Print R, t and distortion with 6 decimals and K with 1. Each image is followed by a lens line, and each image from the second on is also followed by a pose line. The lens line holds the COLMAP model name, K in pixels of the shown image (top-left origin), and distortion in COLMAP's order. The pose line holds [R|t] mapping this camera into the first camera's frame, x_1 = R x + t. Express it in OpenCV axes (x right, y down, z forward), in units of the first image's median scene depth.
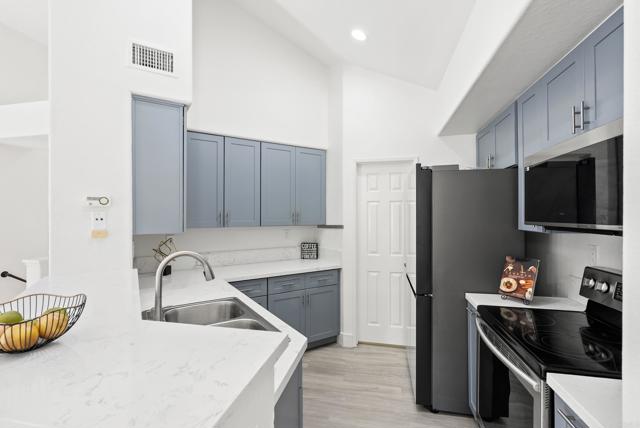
lens RADIAL K [[288.5, 0, 320.0], [0, 288.5, 214.0], [0, 0, 1]] dist [-0.000083, -0.000008]
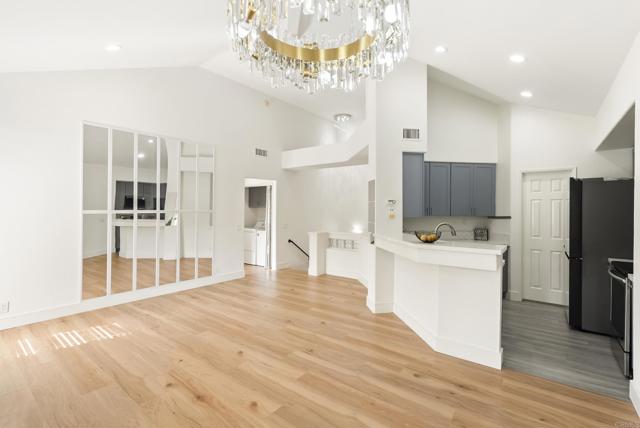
lens RADIAL K [[297.9, 0, 319.3], [0, 297.9, 208.8], [0, 0, 1]] dist [0.003561, 0.001011]
pose [[0.907358, 0.005688, -0.420320, -0.168574], [-0.007196, 0.999972, -0.002003, 0.011296], [0.420297, 0.004842, 0.907374, -0.791282]]
